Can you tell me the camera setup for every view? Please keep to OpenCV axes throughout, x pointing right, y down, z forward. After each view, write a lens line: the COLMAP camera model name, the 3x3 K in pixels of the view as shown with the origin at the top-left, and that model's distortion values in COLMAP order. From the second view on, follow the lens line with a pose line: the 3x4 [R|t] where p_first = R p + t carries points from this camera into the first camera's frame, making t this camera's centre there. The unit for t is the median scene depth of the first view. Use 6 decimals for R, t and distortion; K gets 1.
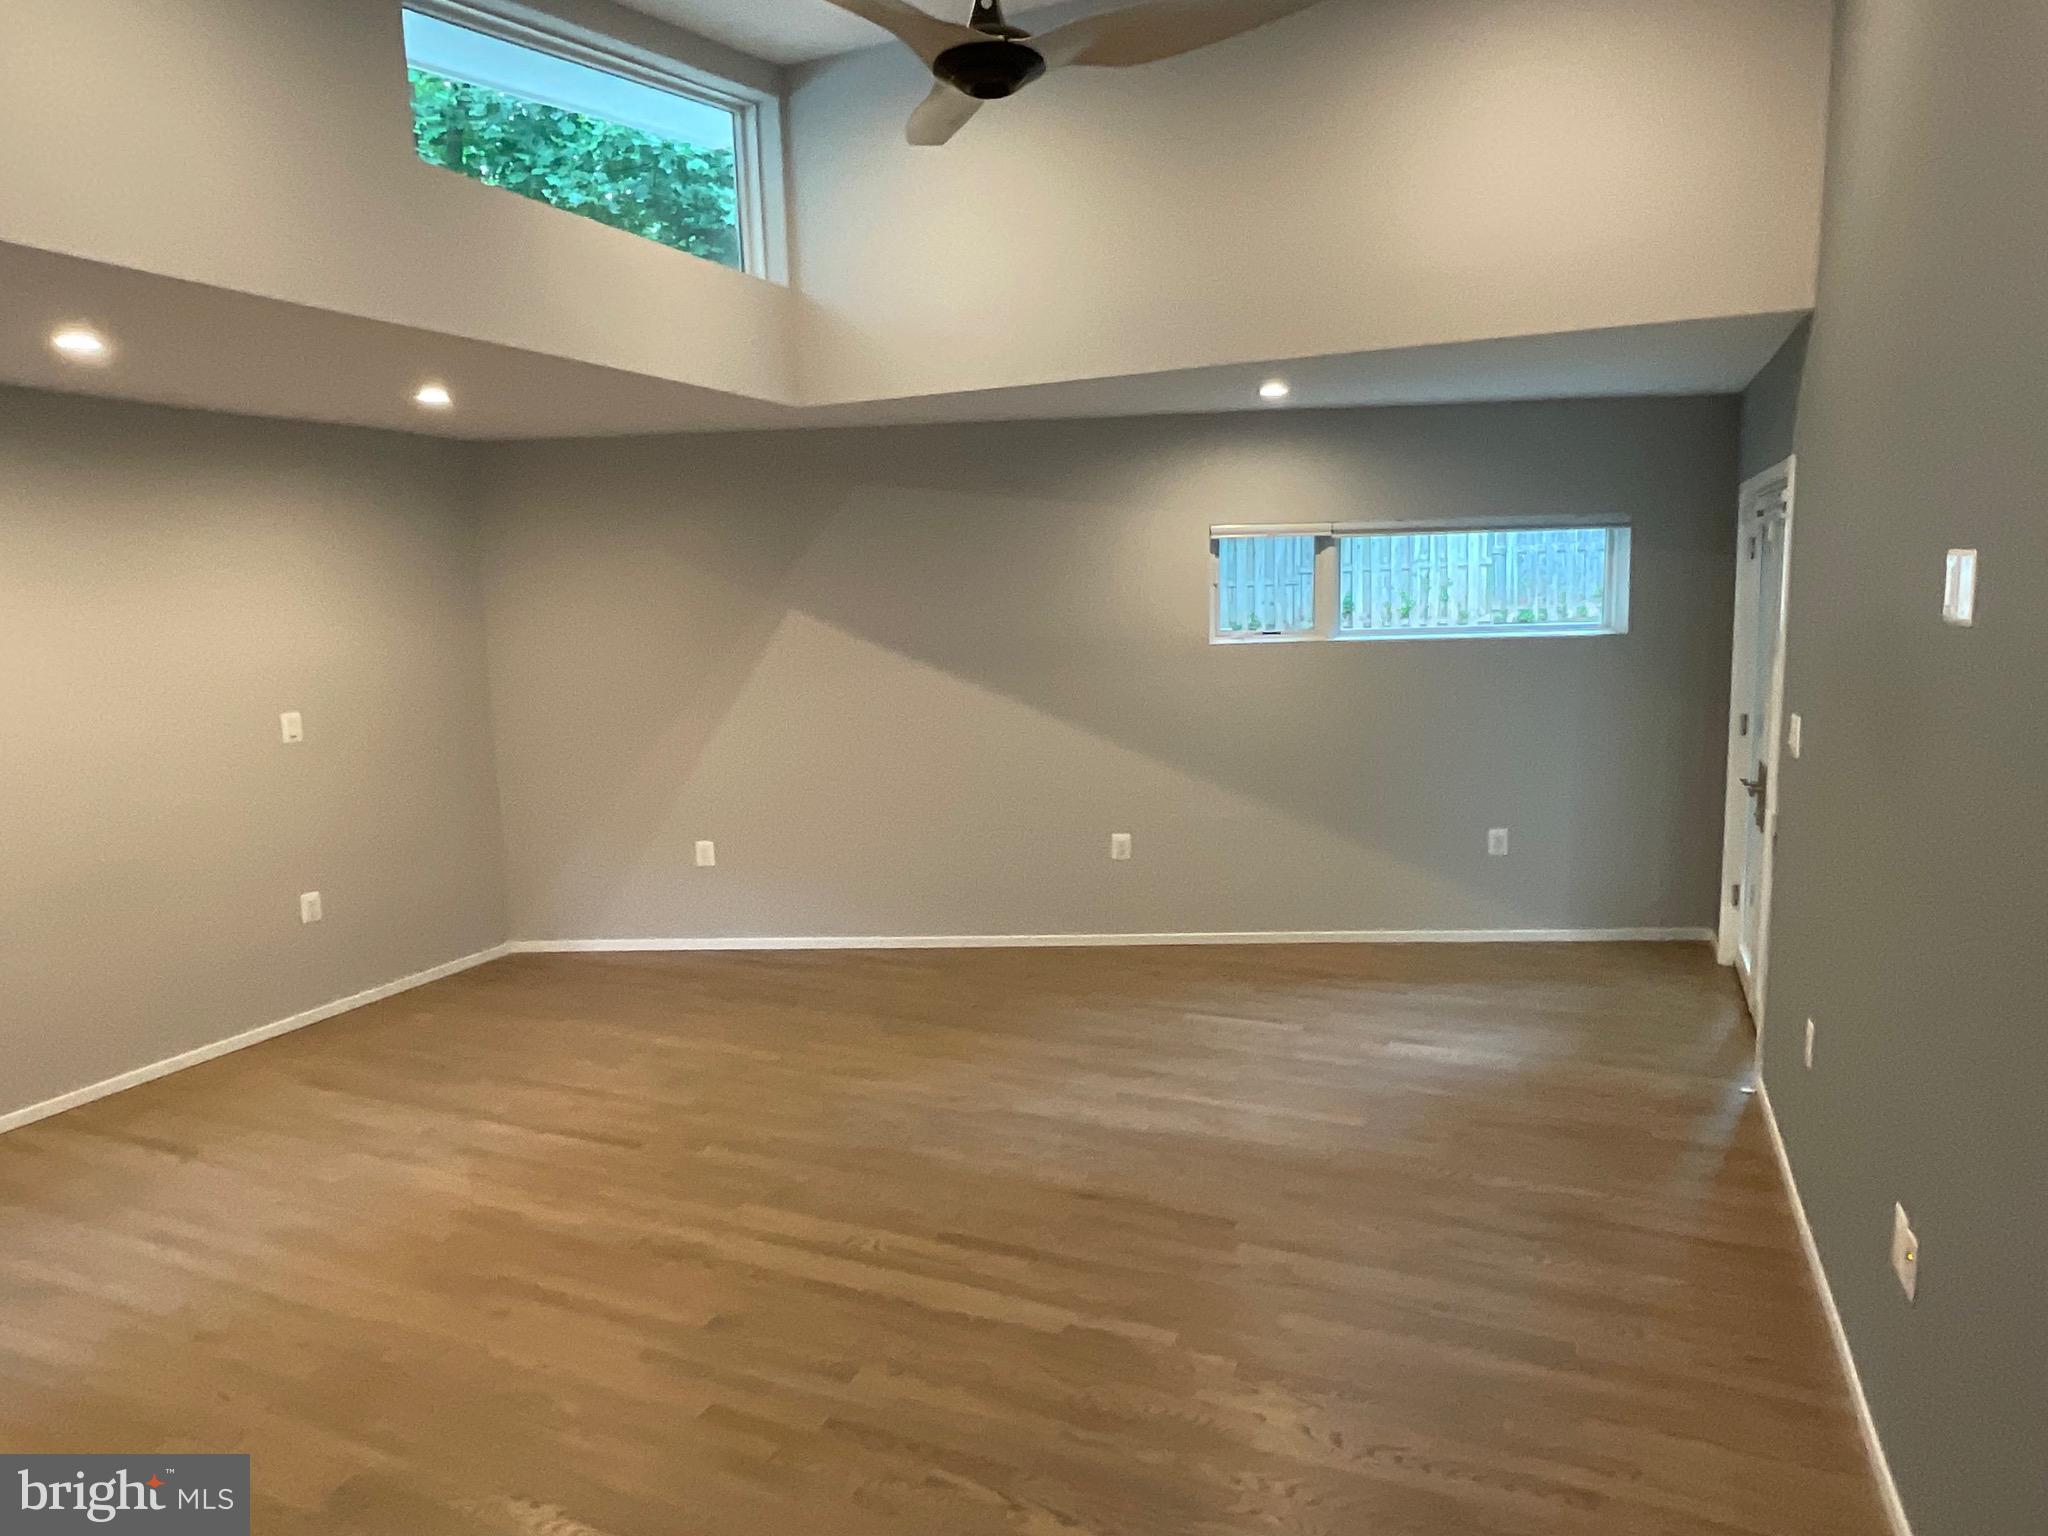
lens RADIAL K [[1285.1, 0, 1018.4], [0, 1285.1, 771.0], [0, 0, 1]] dist [0.023659, 0.000649]
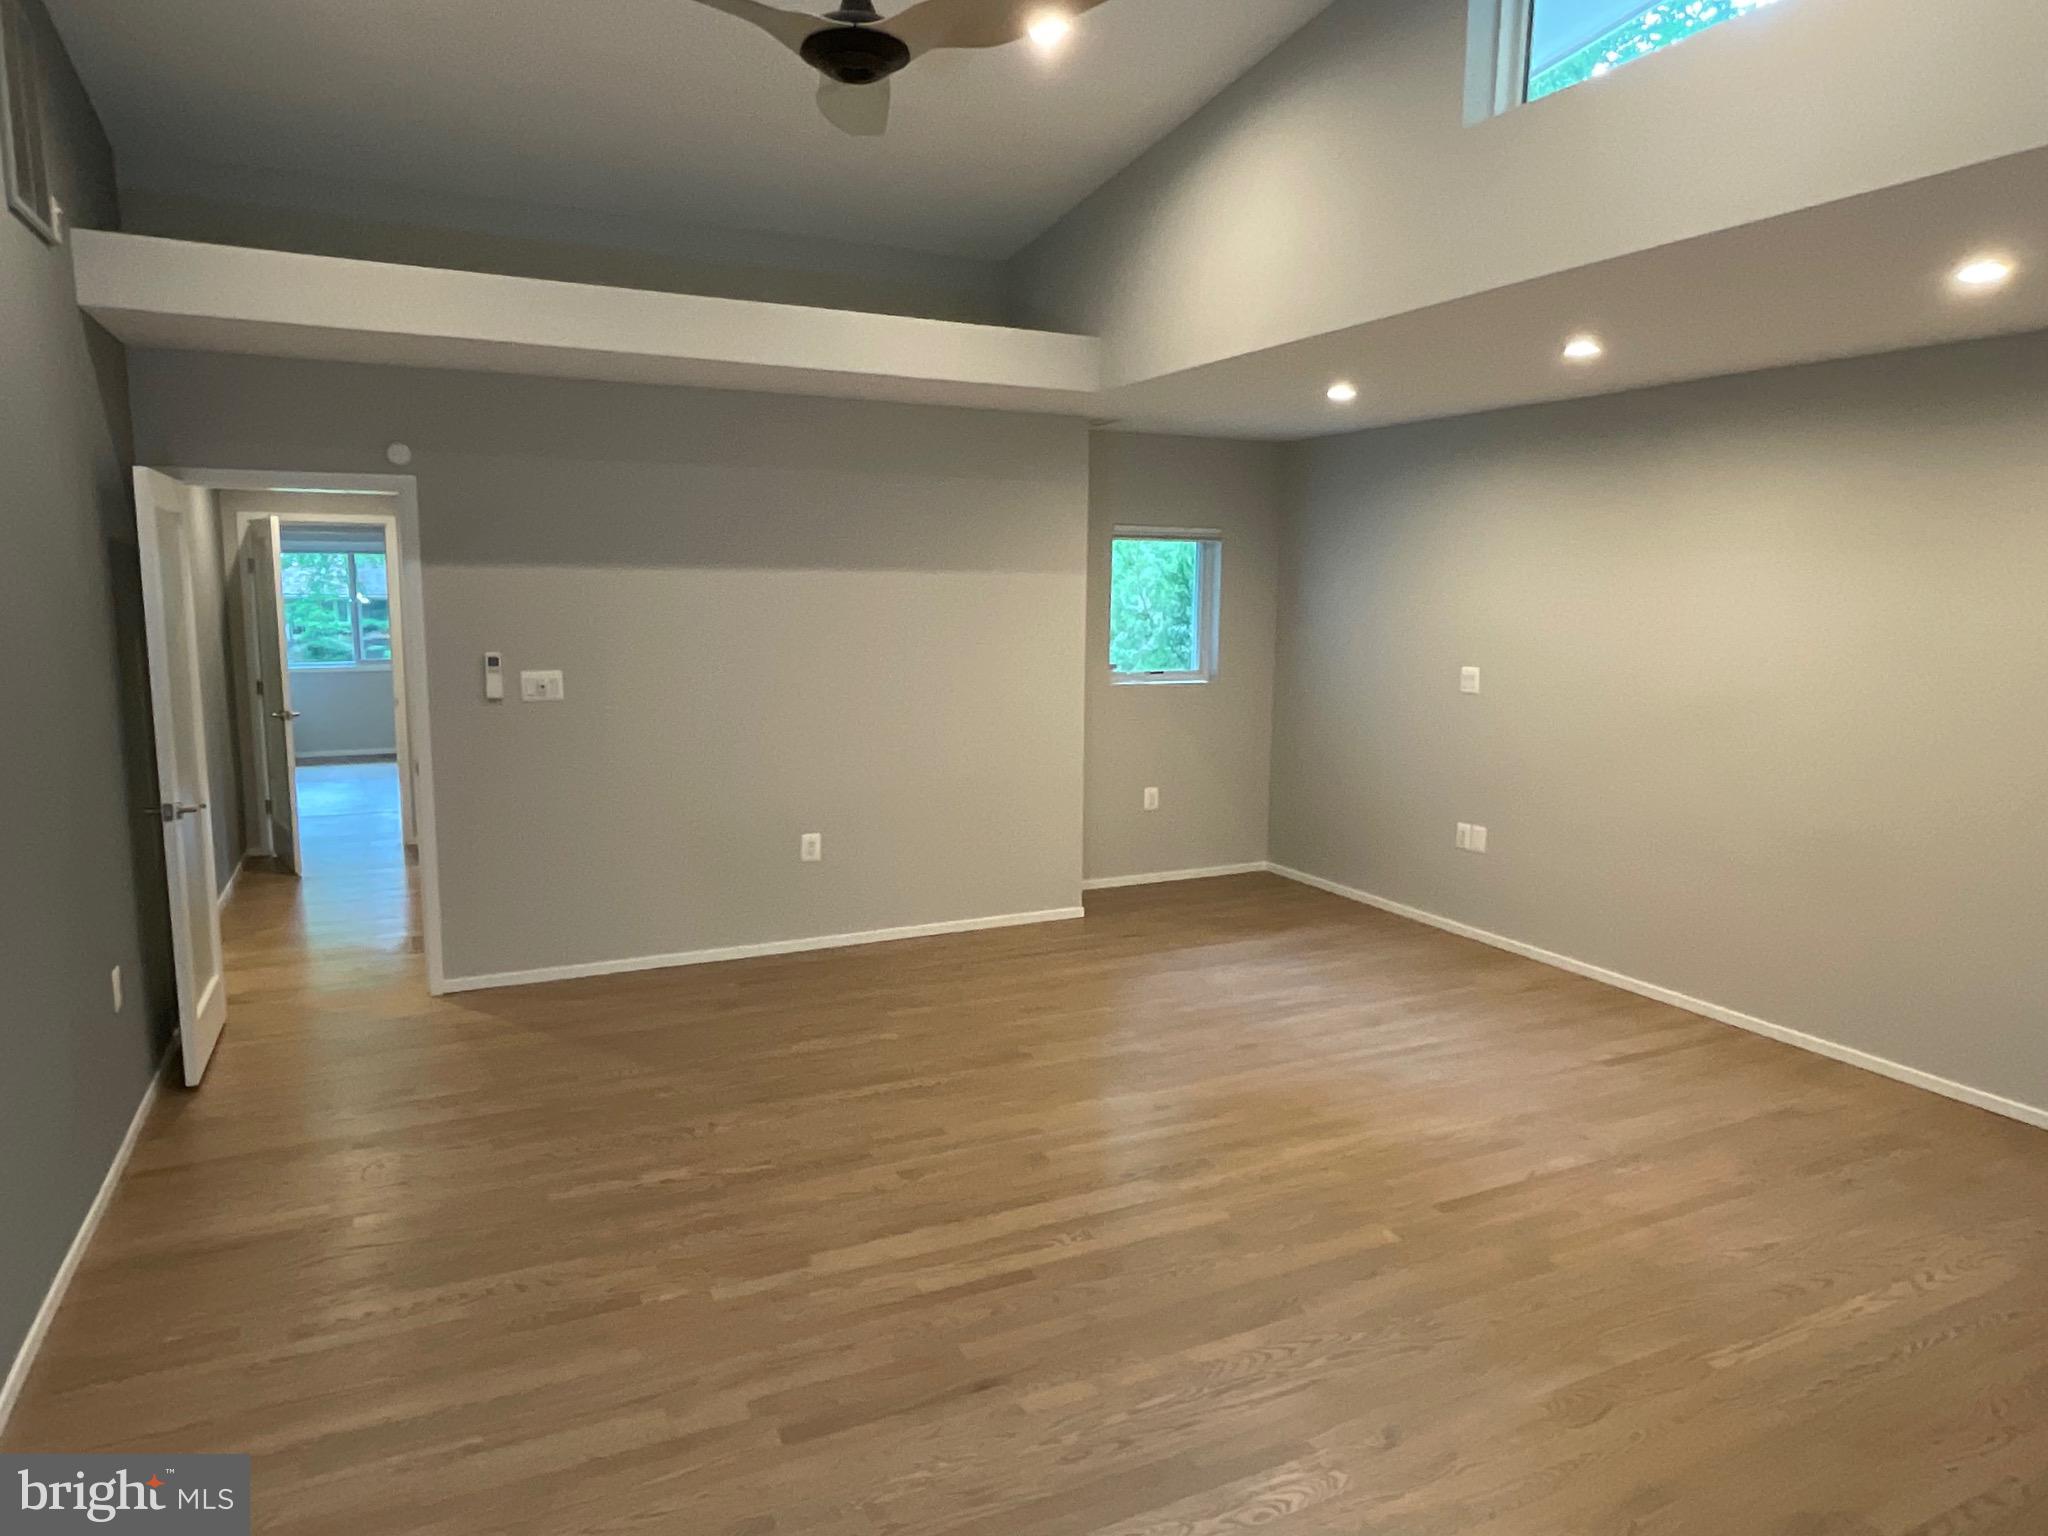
lens RADIAL K [[1285.1, 0, 1014.6], [0, 1285.1, 768.4], [0, 0, 1]] dist [0.023659, 0.000649]
pose [[-0.647473, 0.132825, -0.750424, 0.561760], [-0.093148, 0.963518, 0.250912, -0.205937], [0.756374, 0.232359, -0.611479, 1.402247]]
